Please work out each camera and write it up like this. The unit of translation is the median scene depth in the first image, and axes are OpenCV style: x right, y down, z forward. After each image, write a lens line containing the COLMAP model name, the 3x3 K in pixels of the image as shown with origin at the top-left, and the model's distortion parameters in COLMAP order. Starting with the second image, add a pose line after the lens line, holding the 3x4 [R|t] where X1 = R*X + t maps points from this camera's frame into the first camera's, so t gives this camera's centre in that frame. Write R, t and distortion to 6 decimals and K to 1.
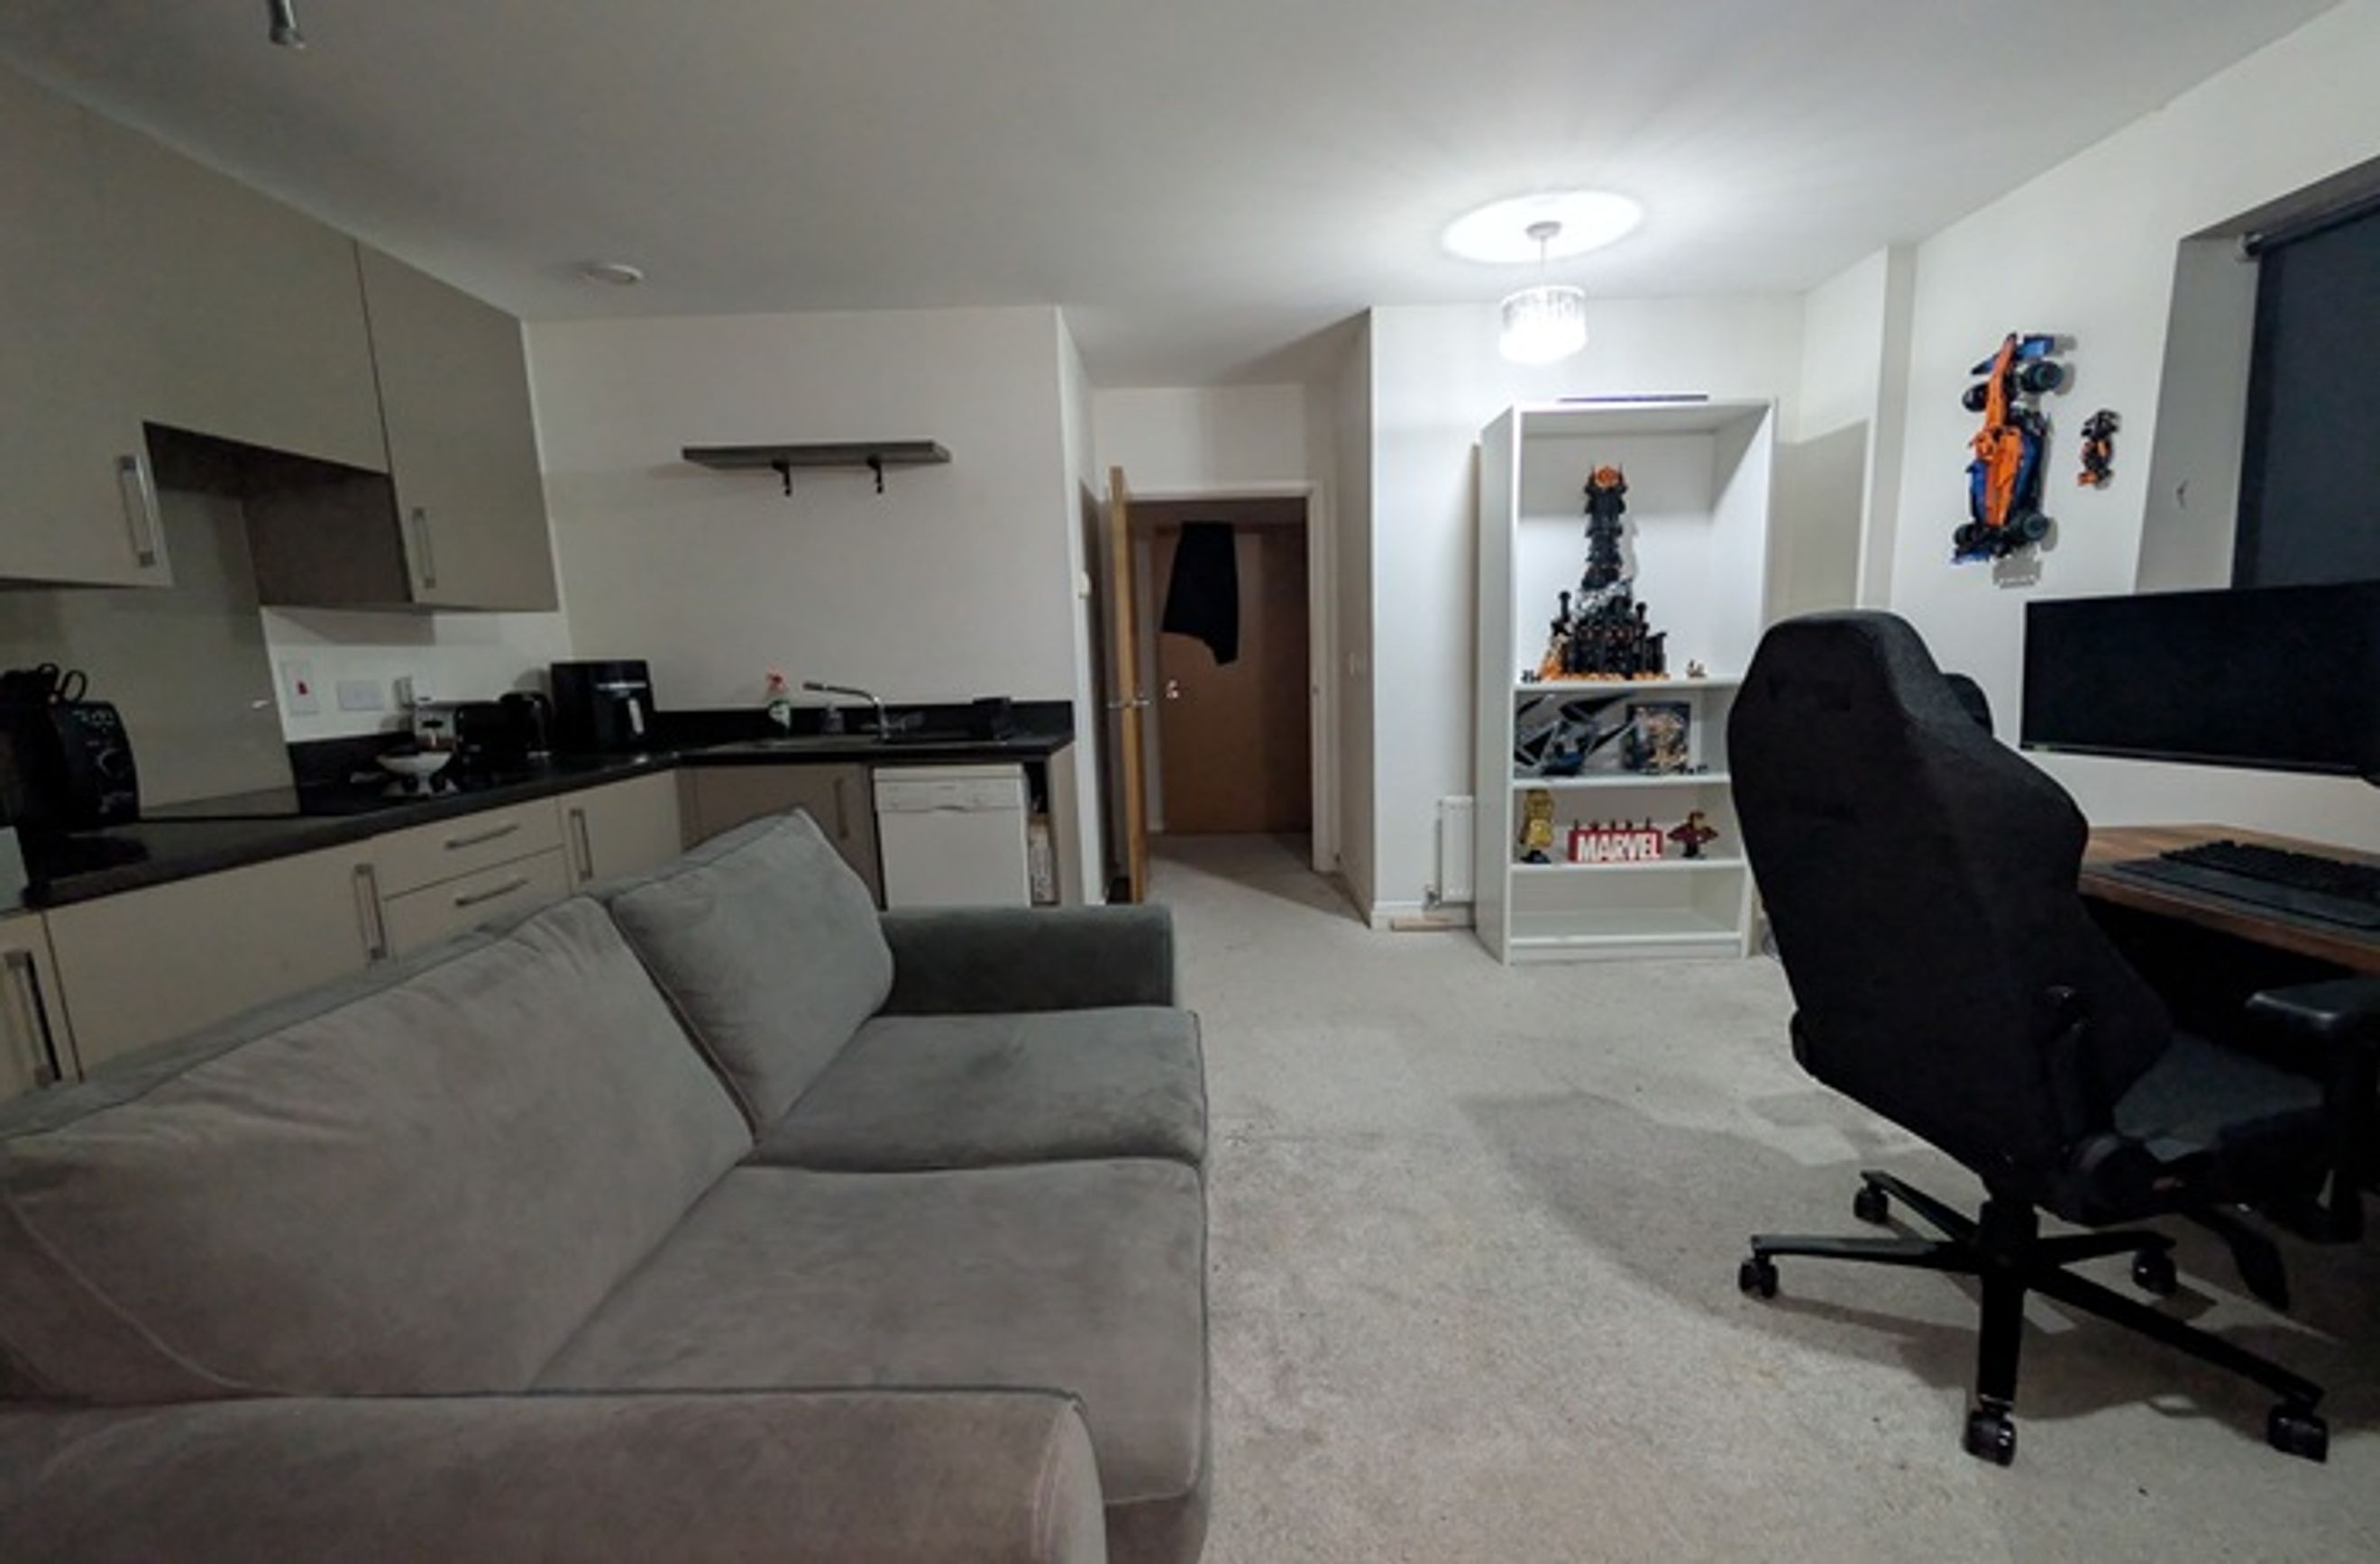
lens RADIAL K [[1056.5, 0, 1196.1], [0, 1056.5, 859.7], [0, 0, 1]] dist [-0.000666, -0.000098]
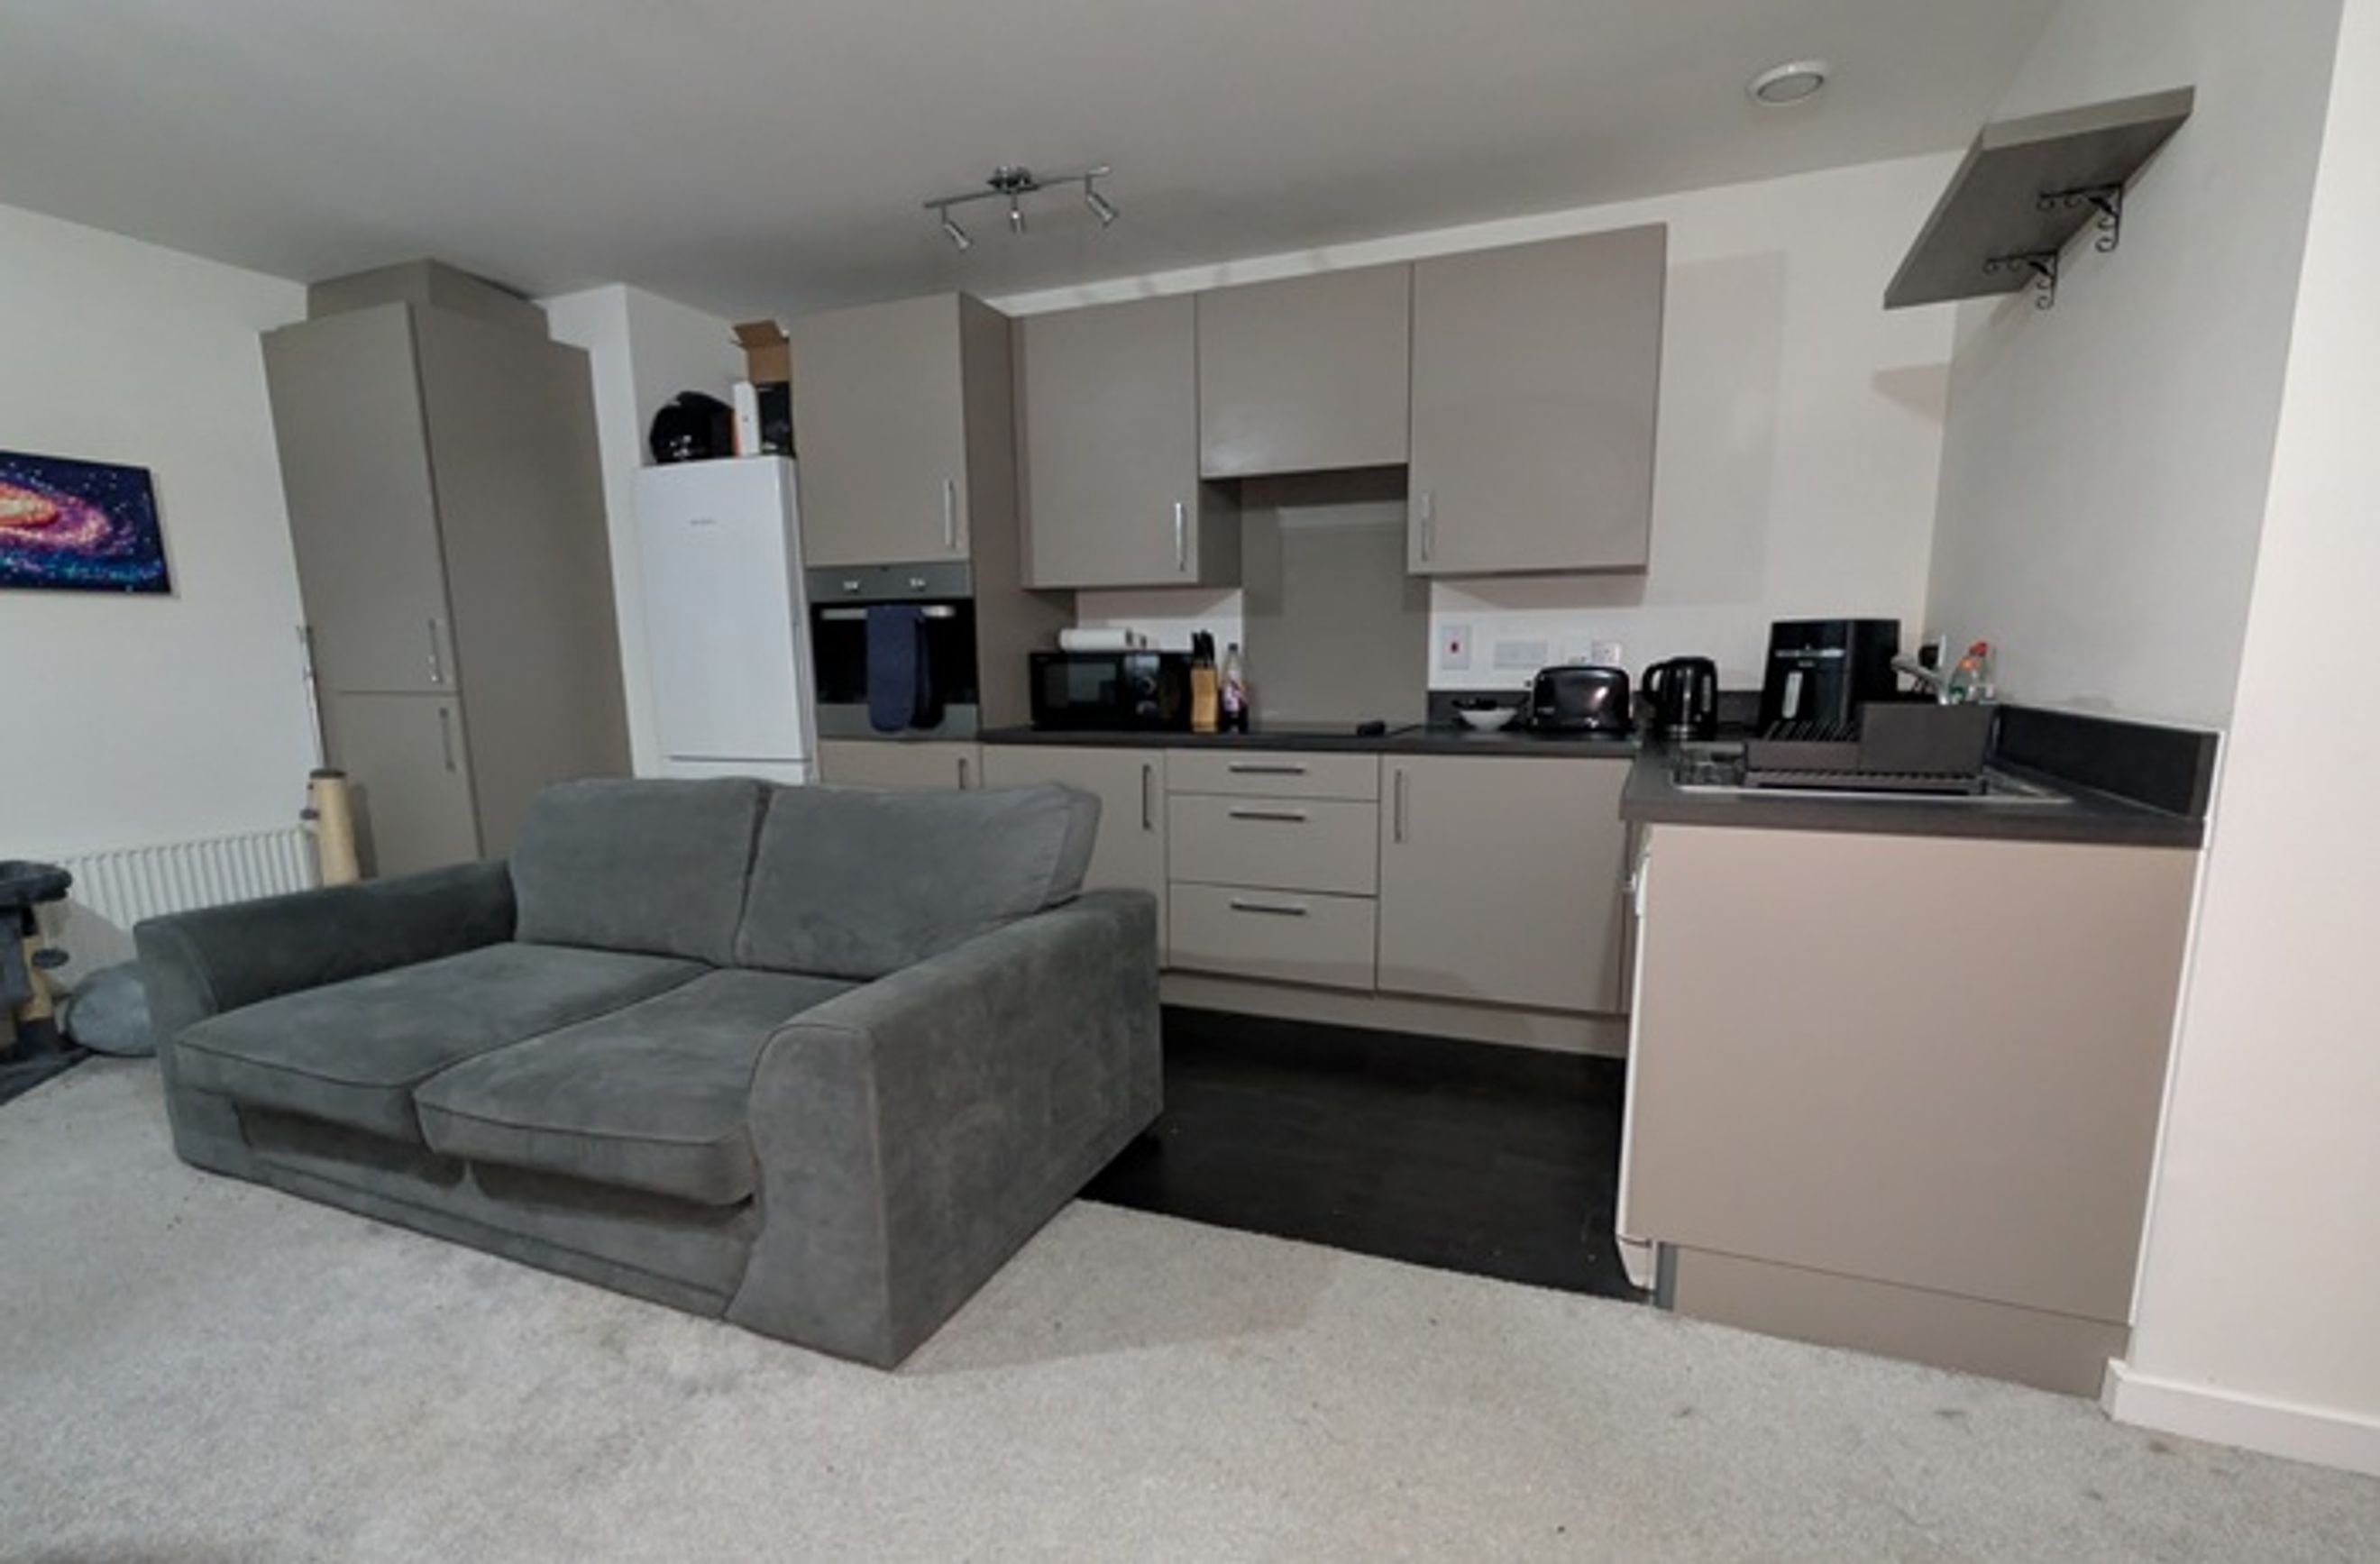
lens RADIAL K [[1093.5, 0, 1244.8], [0, 1093.5, 851.3], [0, 0, 1]] dist [0.001594, 0.000480]
pose [[-0.367638, 0.186688, -0.911038, 0.394790], [-0.161794, 0.951863, 0.260343, -0.202607], [0.915787, 0.243113, -0.319736, 1.105225]]
